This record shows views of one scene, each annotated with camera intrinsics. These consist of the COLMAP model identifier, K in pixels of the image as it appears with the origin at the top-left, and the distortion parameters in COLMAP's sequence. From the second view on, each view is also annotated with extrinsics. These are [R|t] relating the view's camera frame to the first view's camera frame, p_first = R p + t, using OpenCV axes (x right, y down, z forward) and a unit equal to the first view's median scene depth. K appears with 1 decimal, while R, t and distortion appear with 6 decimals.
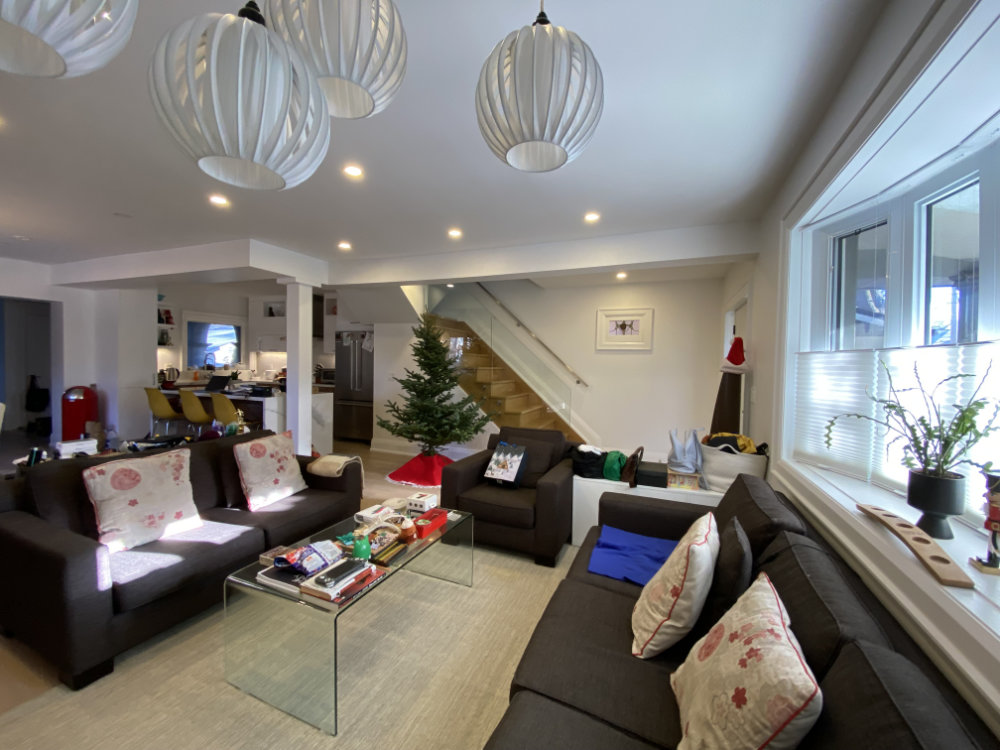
lens RADIAL K [[405.3, 0, 507.2], [0, 405.3, 375.0], [0, 0, 1]] dist [0.008731, -0.015298]
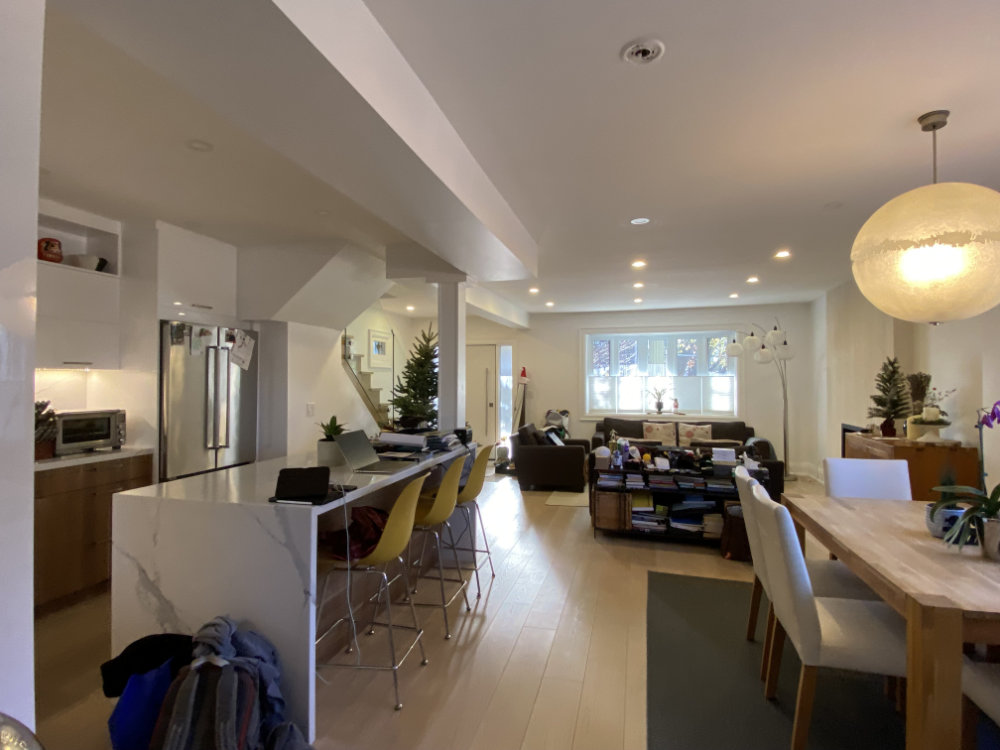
lens RADIAL K [[523.2, 0, 505.6], [0, 523.2, 370.5], [0, 0, 1]] dist [0.036503, -0.030229]
pose [[-0.130405, -0.007623, 0.991432, -2.205624], [0.024164, 0.999649, 0.010864, -0.113131], [-0.991166, 0.025374, -0.130175, 1.555786]]
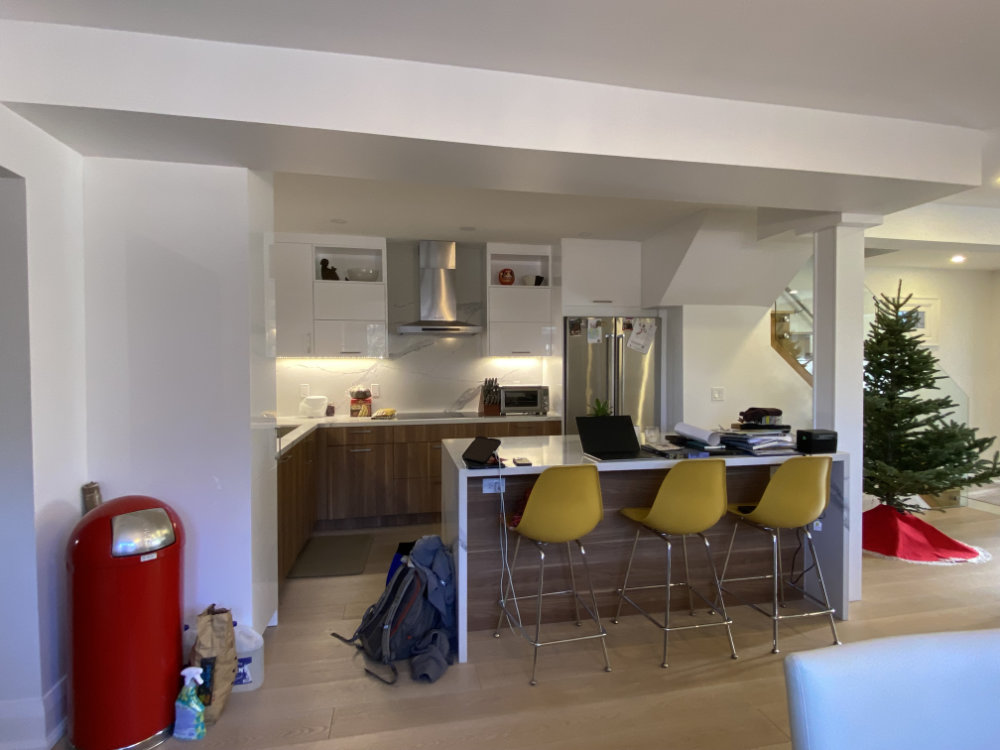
lens RADIAL K [[523.2, 0, 501.6], [0, 523.2, 371.4], [0, 0, 1]] dist [0.036503, -0.030229]
pose [[0.842038, -0.035380, 0.538257, -1.885874], [0.039191, 0.999222, 0.004370, -0.089904], [-0.537993, 0.017415, 0.842769, 0.995729]]
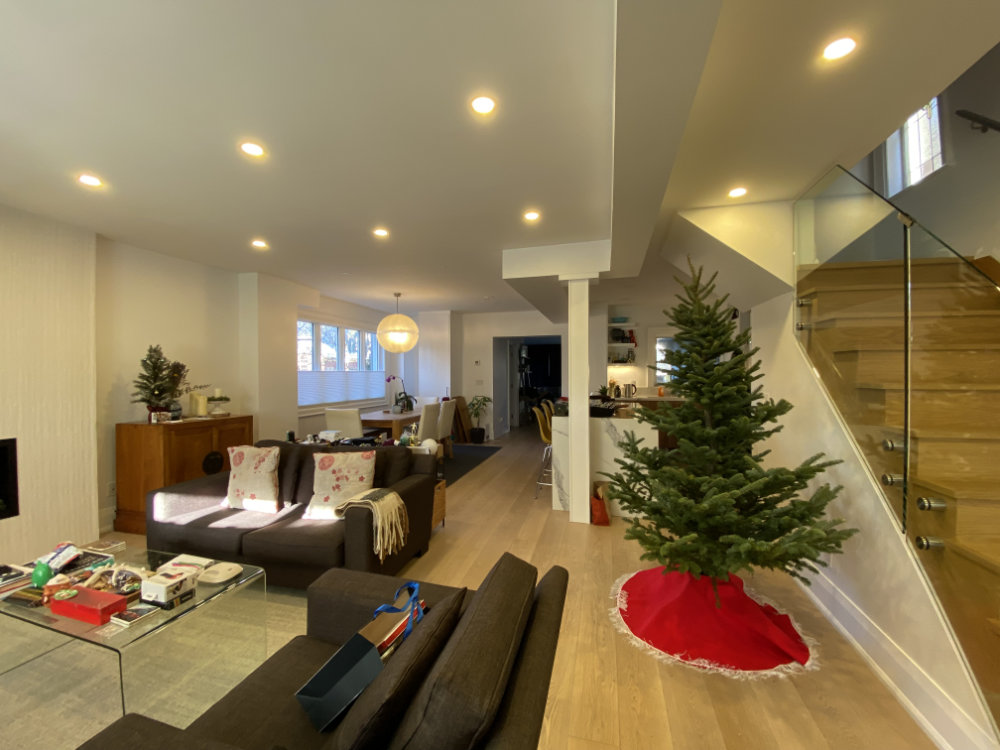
lens RADIAL K [[405.3, 0, 501.7], [0, 405.3, 372.4], [0, 0, 1]] dist [0.008731, -0.015298]
pose [[0.123041, -0.025727, -0.992068, 0.406326], [-0.021800, 0.999353, -0.028620, -0.020956], [0.992162, 0.025149, 0.122400, 1.132956]]
